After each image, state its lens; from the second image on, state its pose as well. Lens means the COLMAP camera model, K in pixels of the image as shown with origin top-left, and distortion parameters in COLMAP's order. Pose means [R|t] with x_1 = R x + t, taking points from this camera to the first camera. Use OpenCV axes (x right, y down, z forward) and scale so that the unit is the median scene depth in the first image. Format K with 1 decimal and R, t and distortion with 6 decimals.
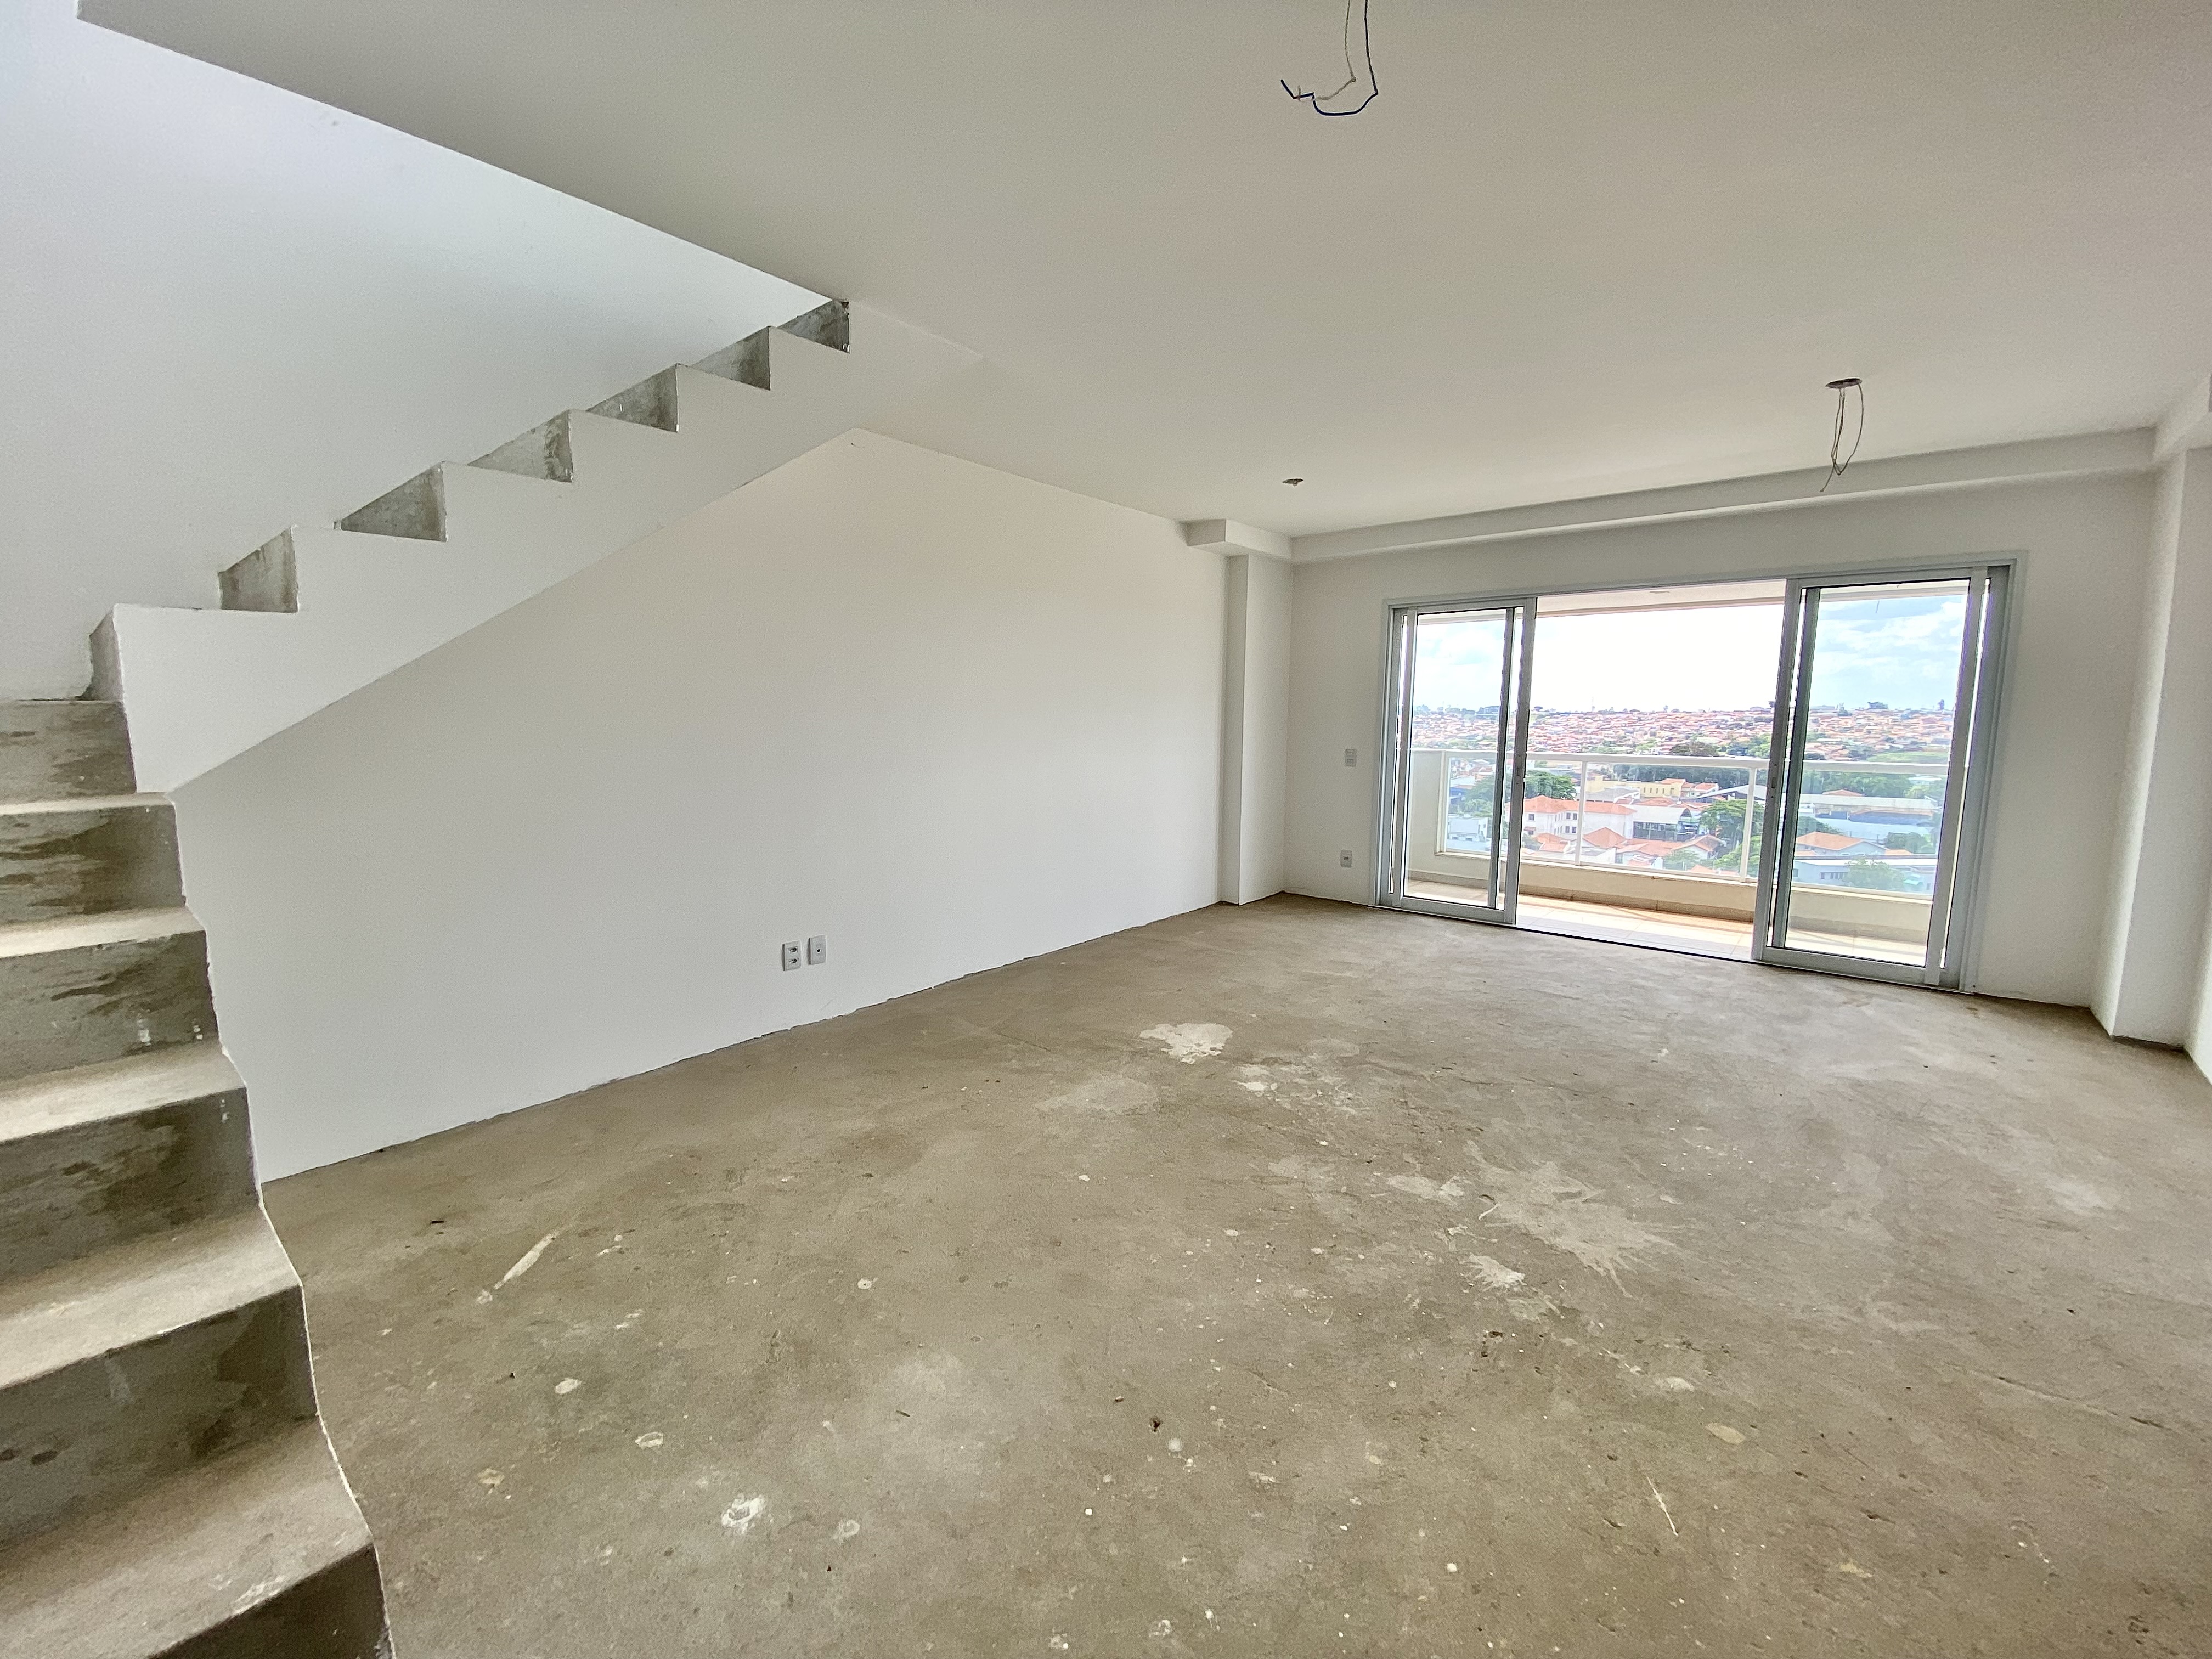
lens RADIAL K [[905.0, 0, 1095.7], [0, 905.0, 818.8], [0, 0, 1]] dist [-0.000694, -0.012313]
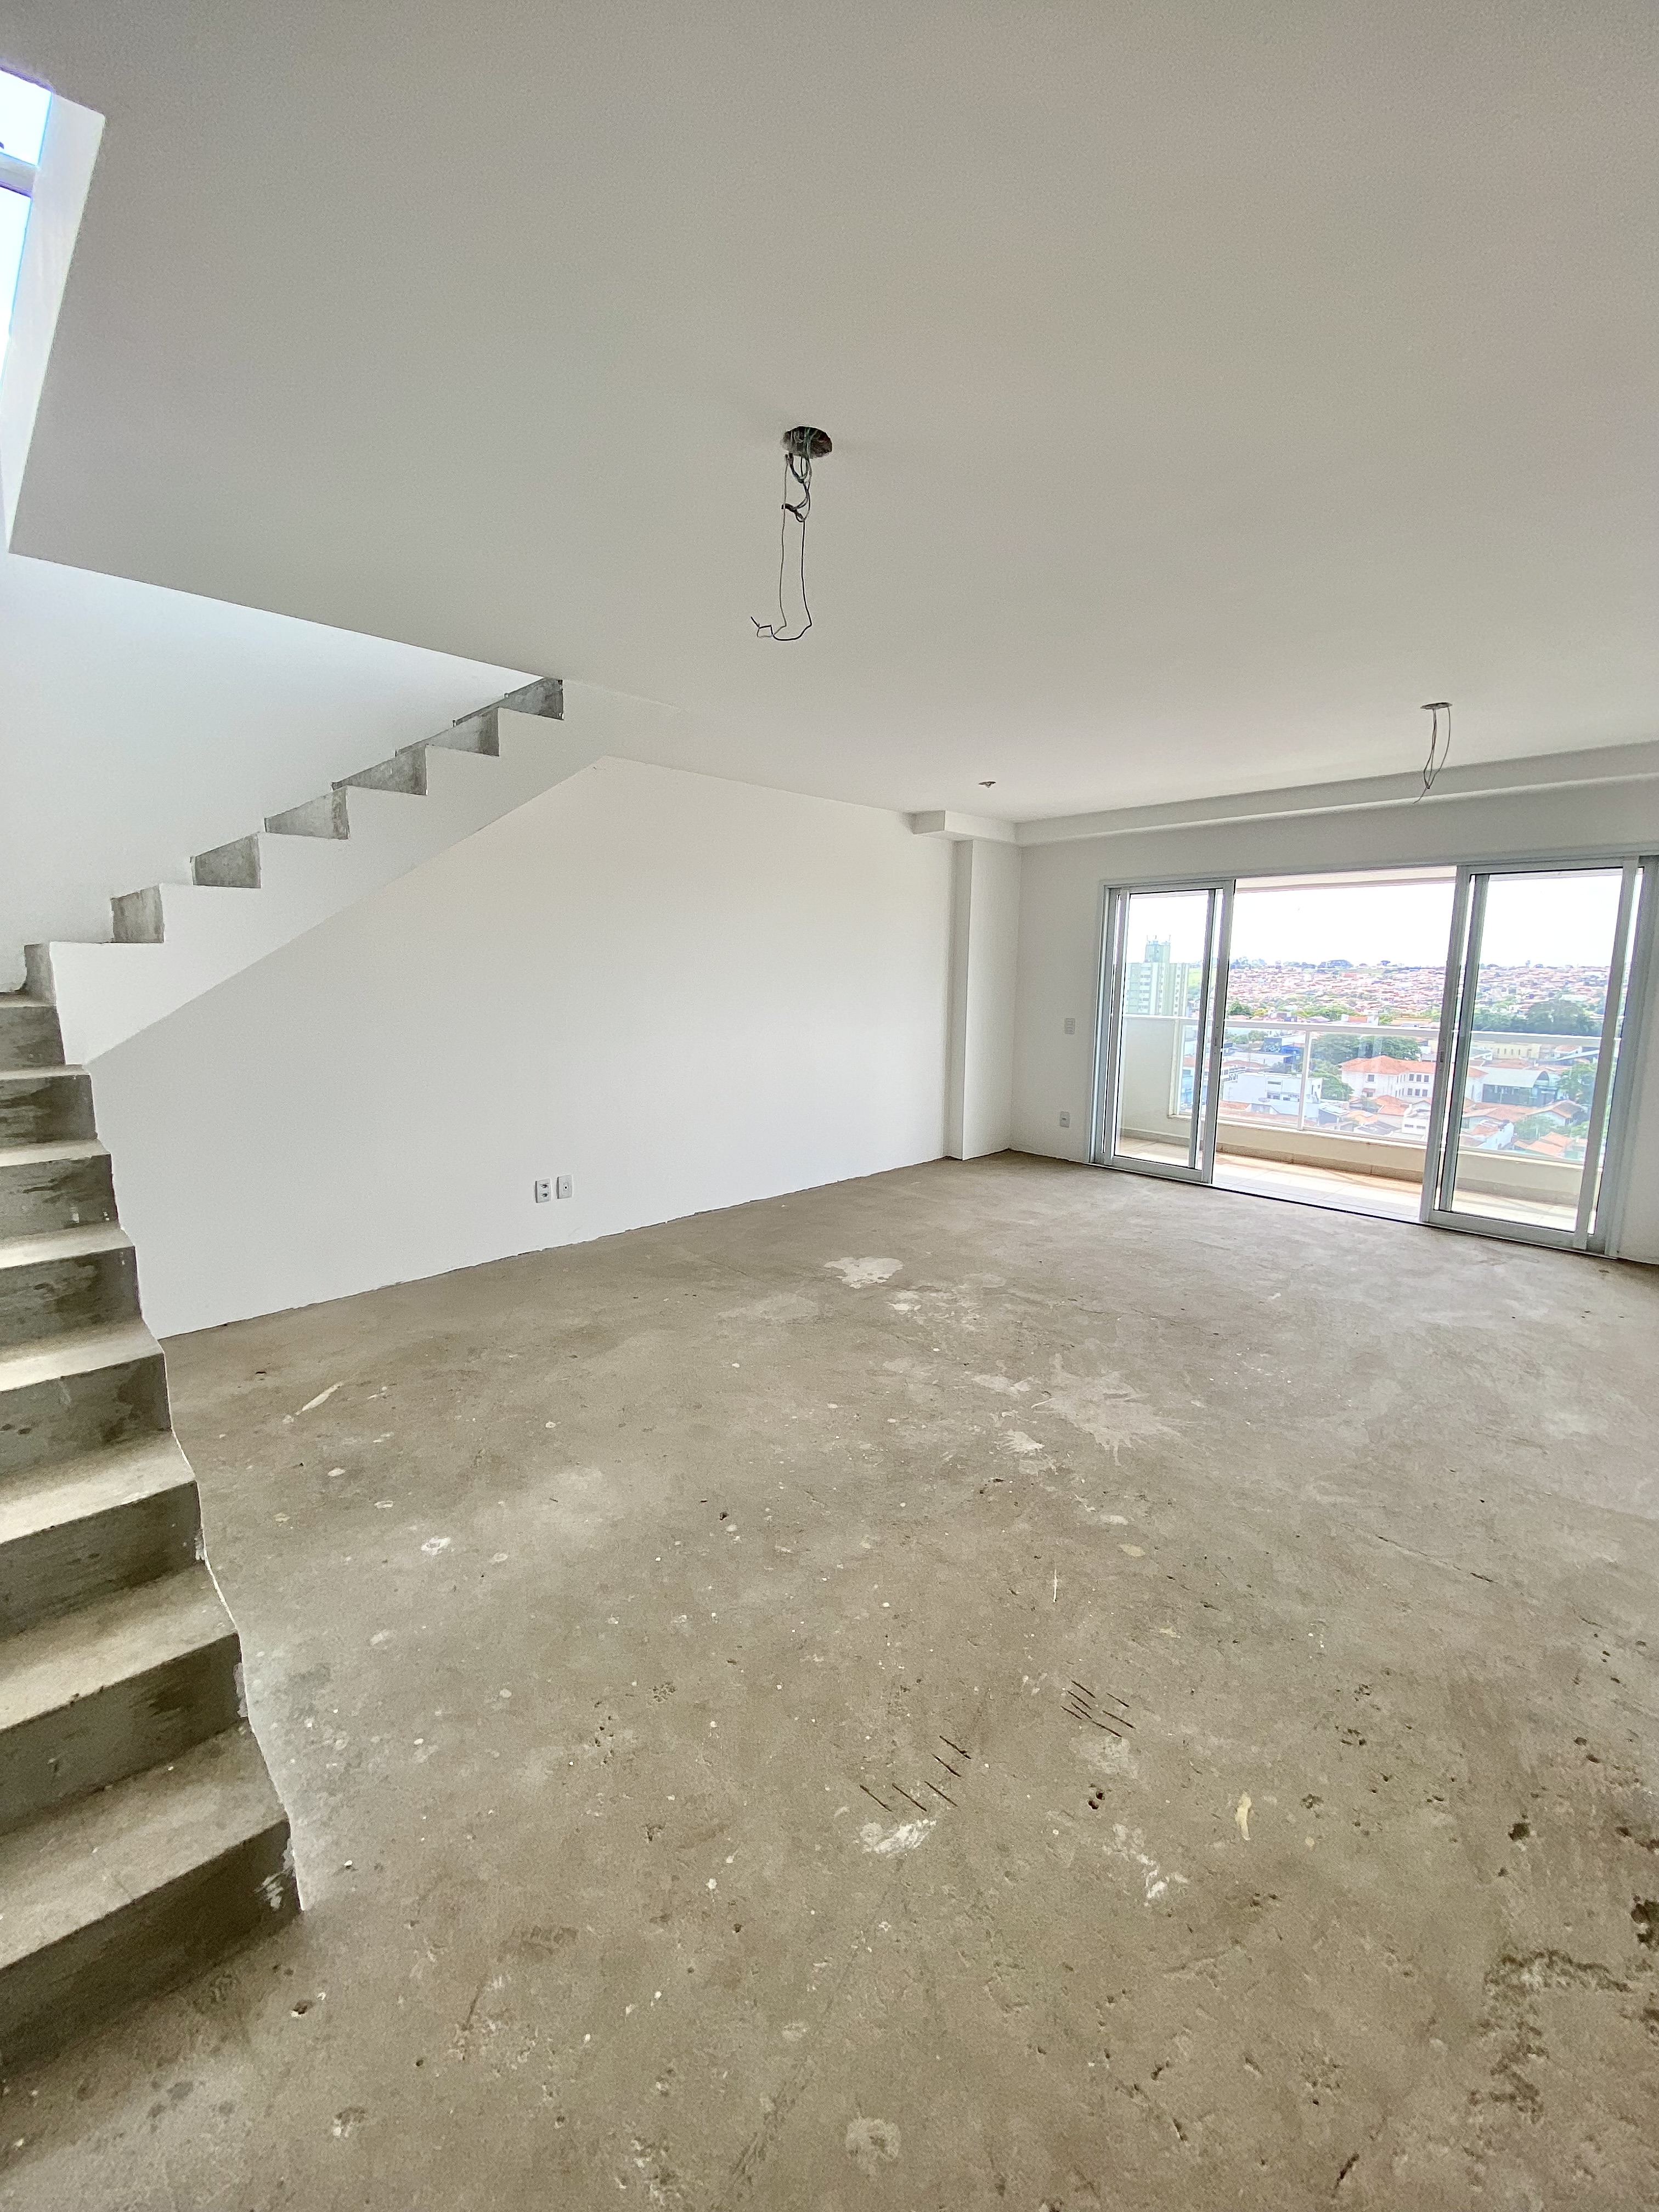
lens RADIAL K [[905.0, 0, 823.8], [0, 905.0, 1093.6], [0, 0, 1]] dist [-0.000694, -0.012313]
pose [[0.995075, 0.016515, -0.097743, 0.226077], [-0.014190, 0.999601, 0.024428, -0.021383], [0.098108, -0.022921, 0.994912, -0.249106]]
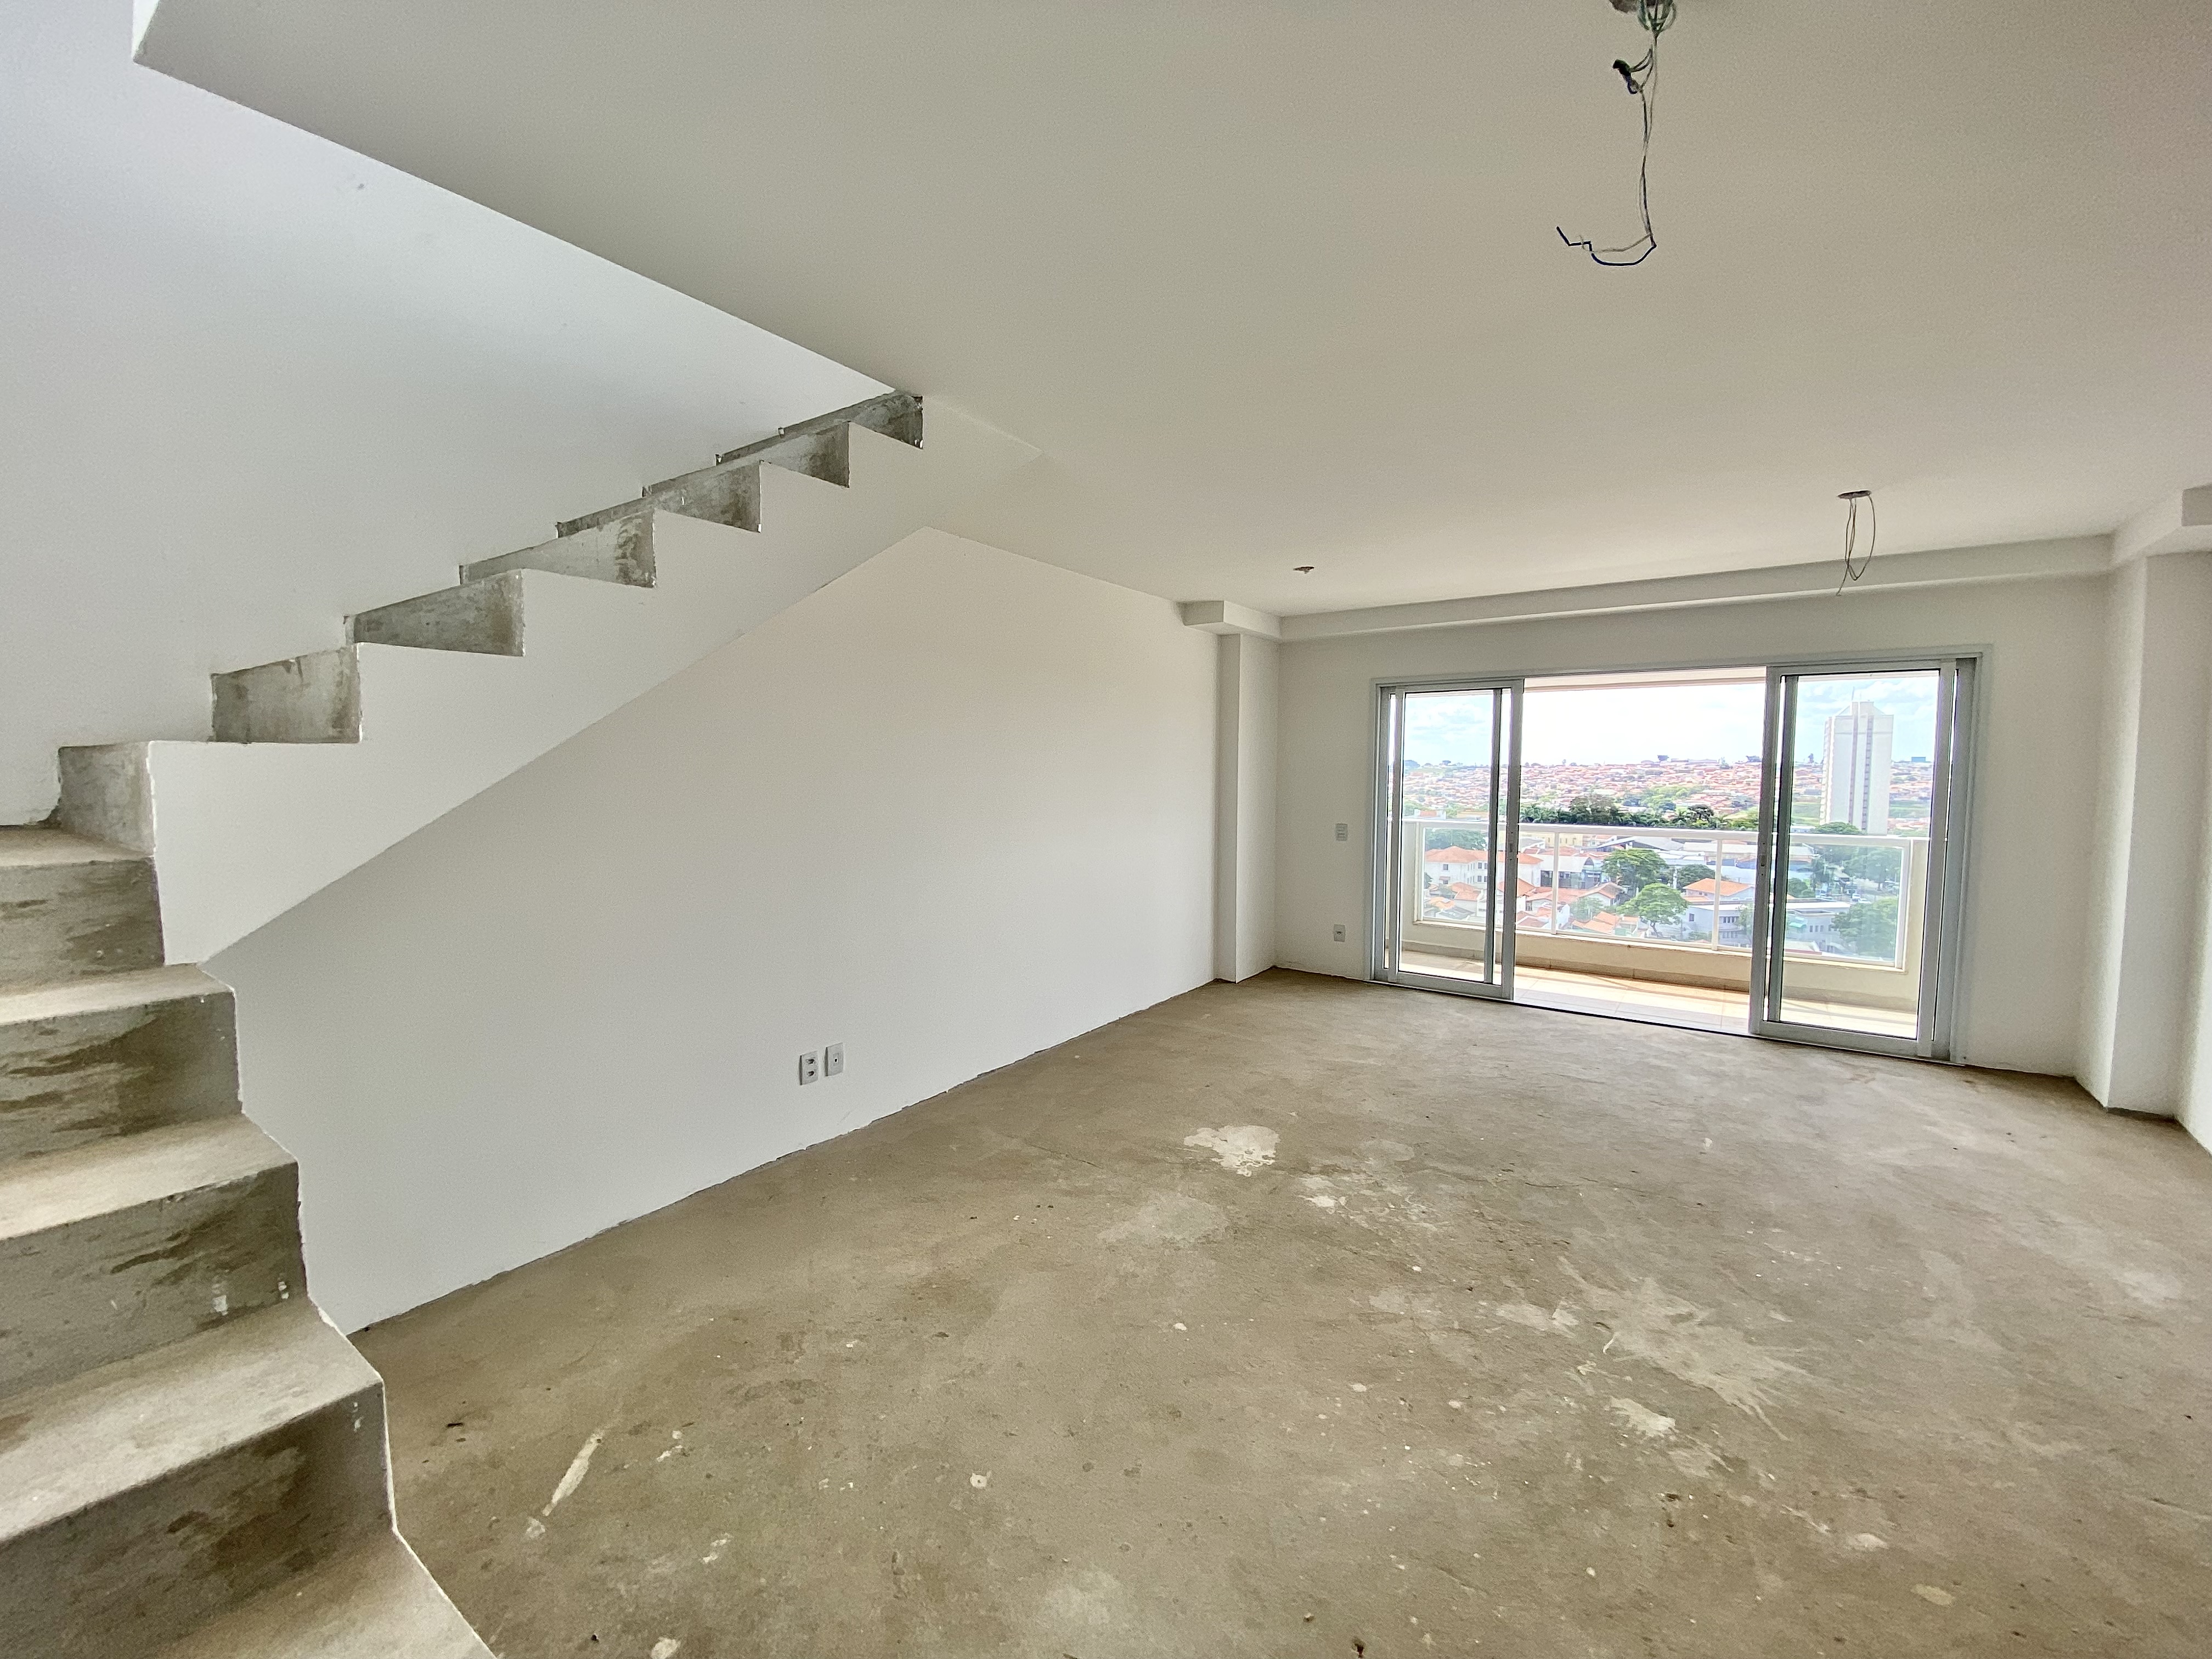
lens RADIAL K [[905.0, 0, 1096.6], [0, 905.0, 816.4], [0, 0, 1]] dist [-0.000694, -0.012313]
pose [[0.996517, -0.006399, 0.083139, -0.167400], [0.011559, 0.998026, -0.061734, -0.064090], [-0.082580, 0.062480, 0.994624, 0.056193]]
